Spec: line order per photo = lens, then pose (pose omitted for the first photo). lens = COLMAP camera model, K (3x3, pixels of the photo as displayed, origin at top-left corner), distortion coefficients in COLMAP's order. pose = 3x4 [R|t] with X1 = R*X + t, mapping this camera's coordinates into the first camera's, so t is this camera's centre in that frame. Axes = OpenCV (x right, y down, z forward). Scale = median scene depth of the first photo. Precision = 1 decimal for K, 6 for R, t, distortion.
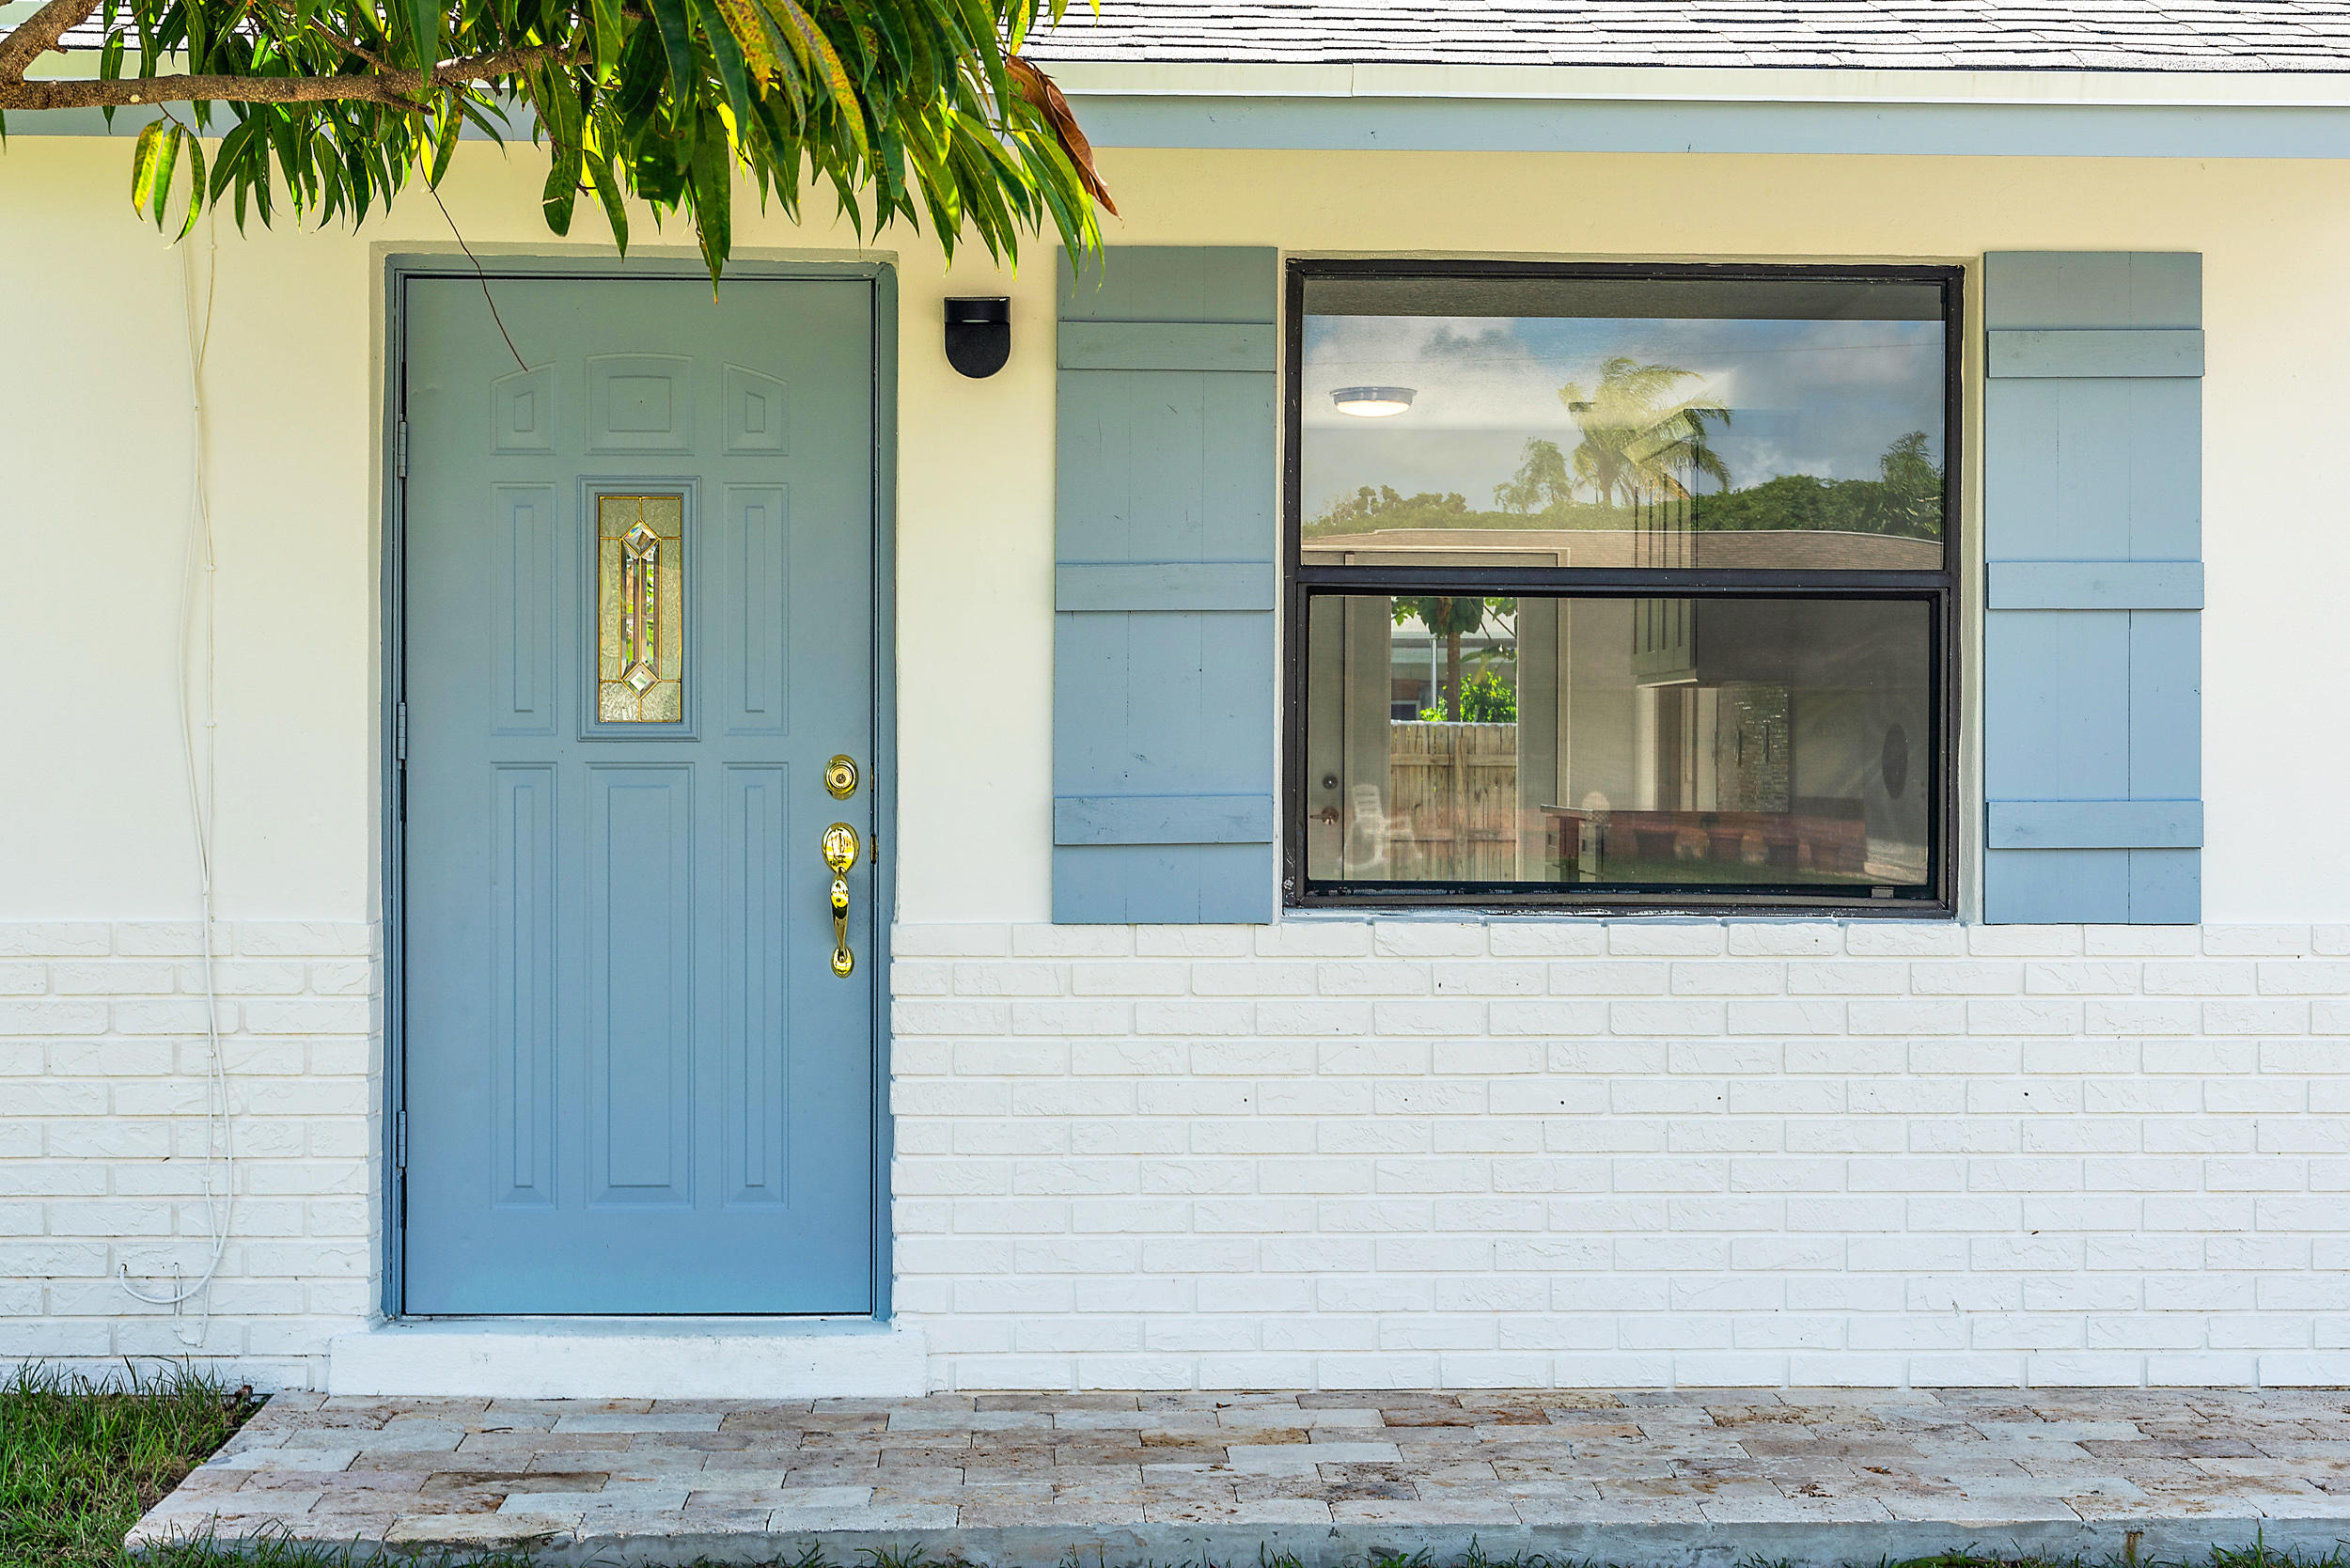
lens RADIAL K [[3480.1, 0, 1175.0], [0, 3480.1, 784.0], [0, 0, 1]] dist [0.020749, 0.052091]
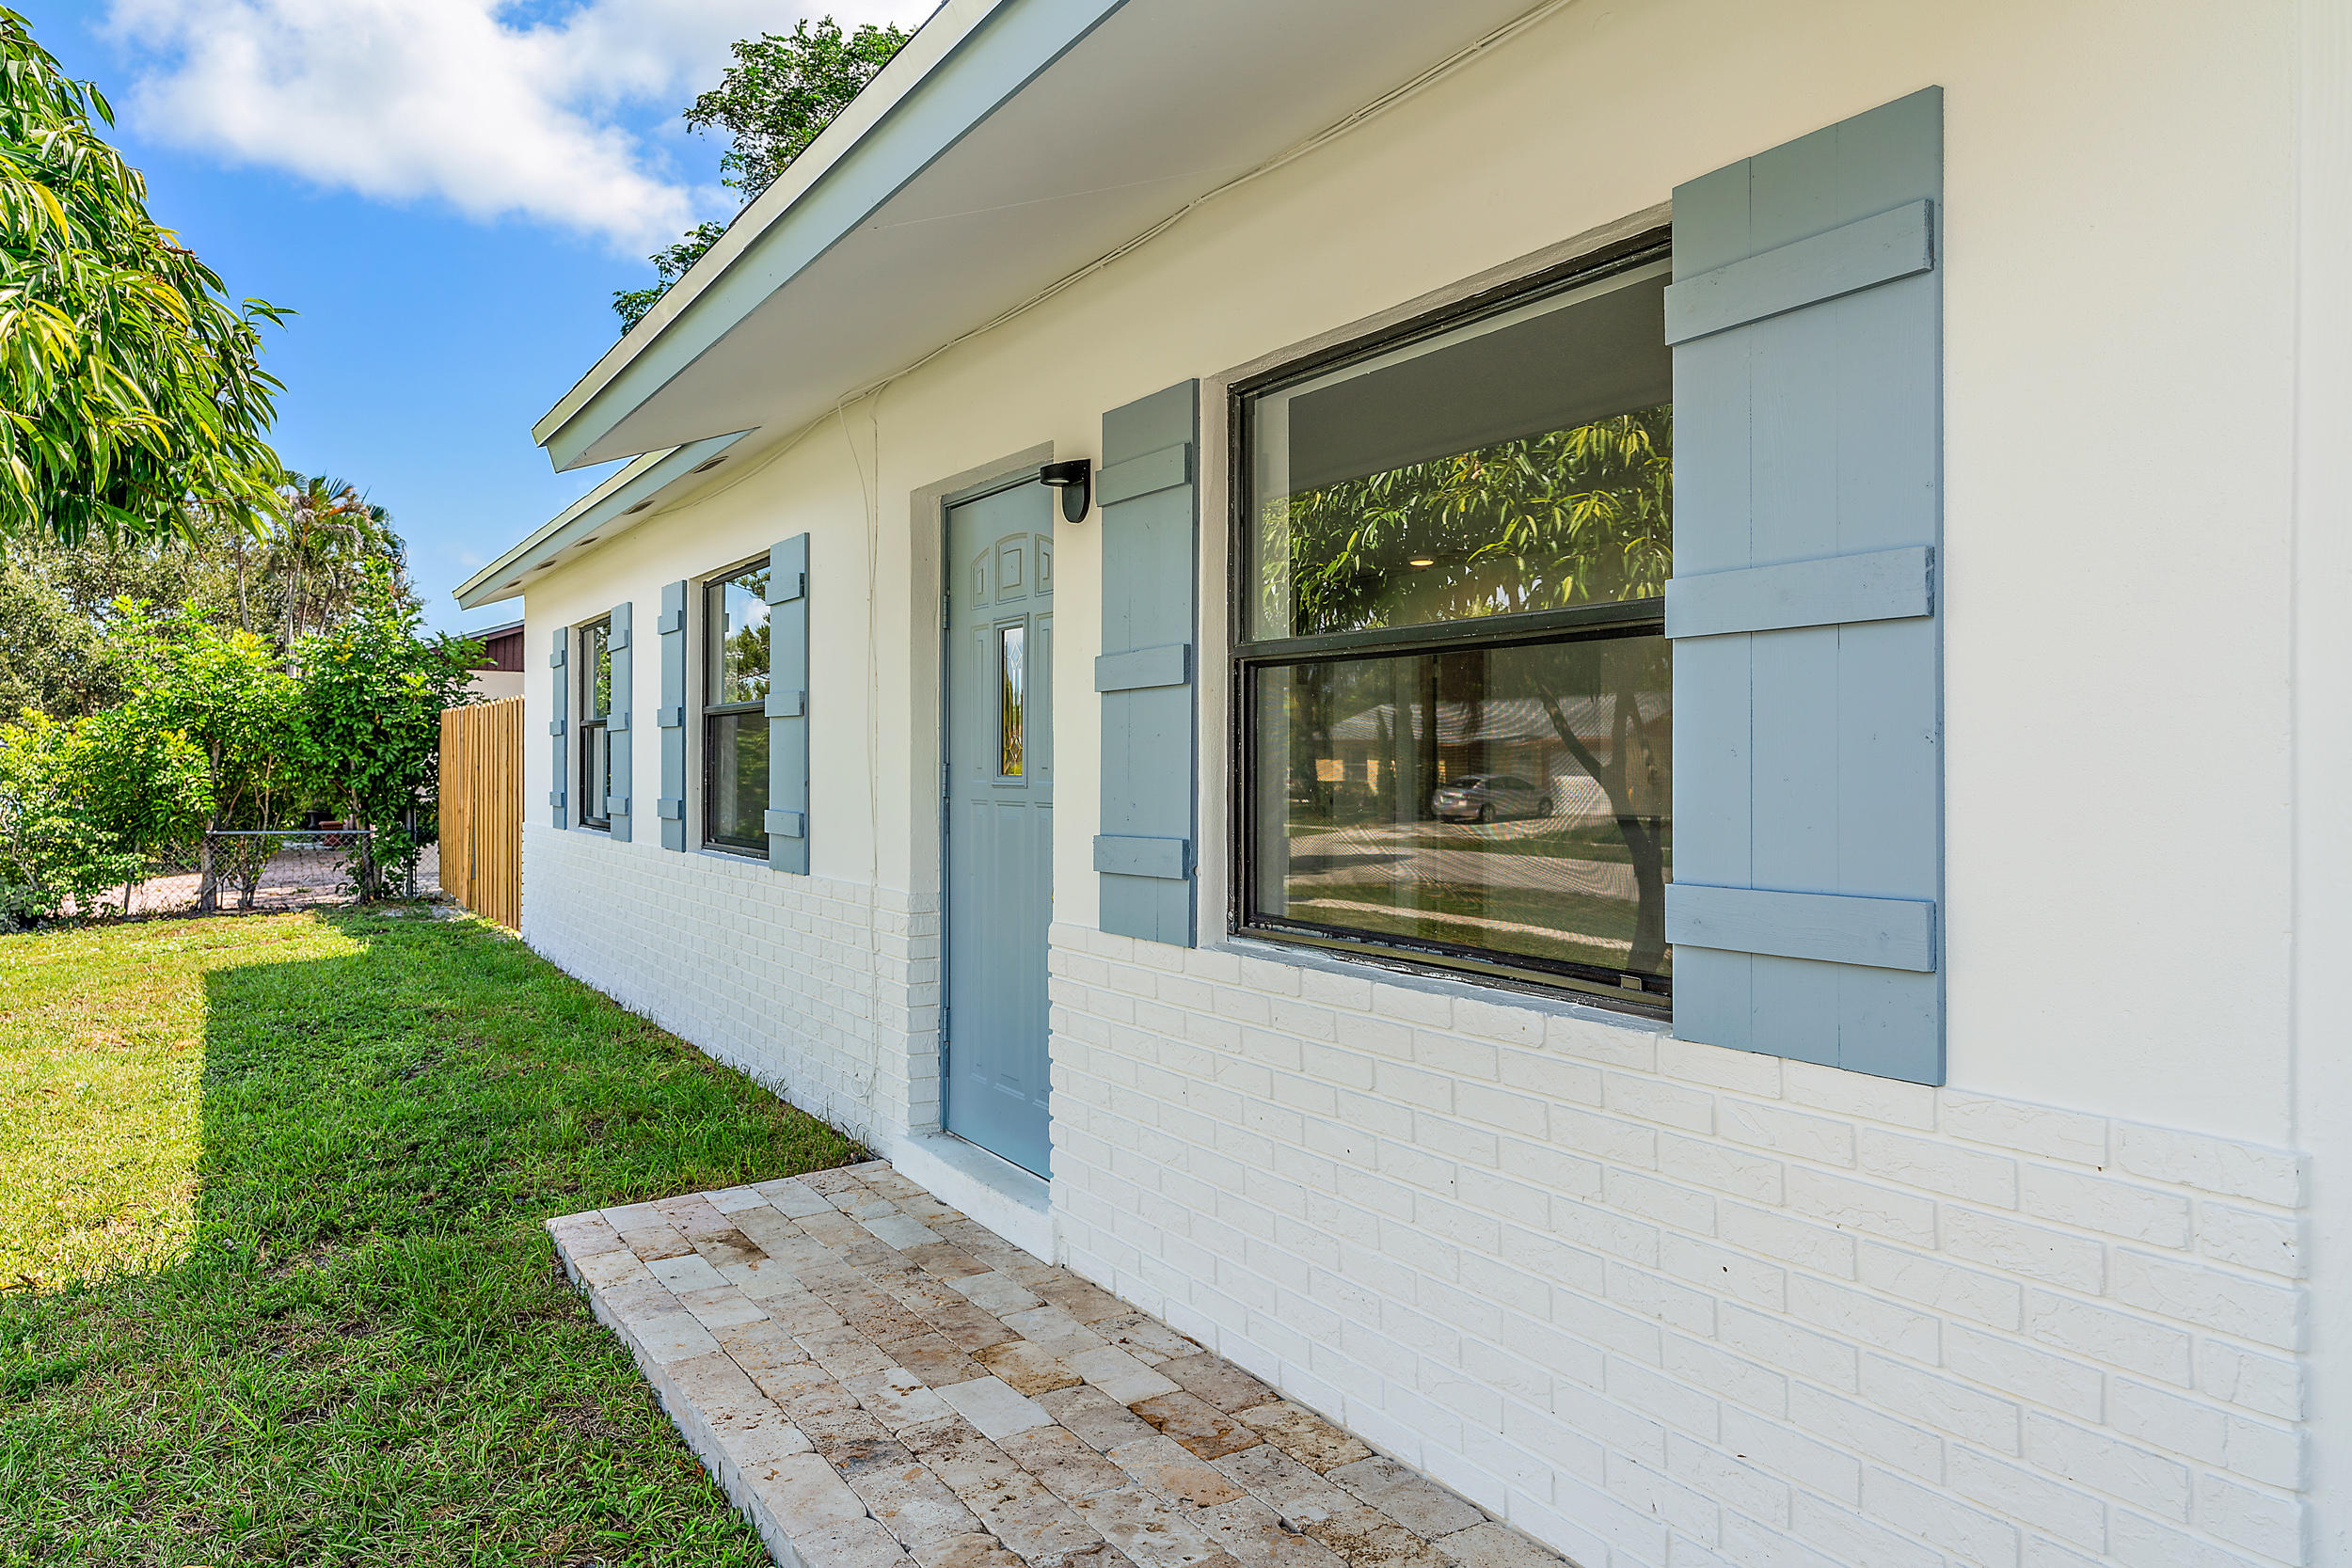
lens RADIAL K [[1562.9, 0, 1176.0], [0, 1562.9, 784.0], [0, 0, 1]] dist [-0.000462, -0.001136]
pose [[0.497869, 0.008515, -0.867211, 0.481104], [-0.018045, 0.999837, -0.000543, -0.014953], [0.867065, 0.015919, 0.497941, 0.722388]]
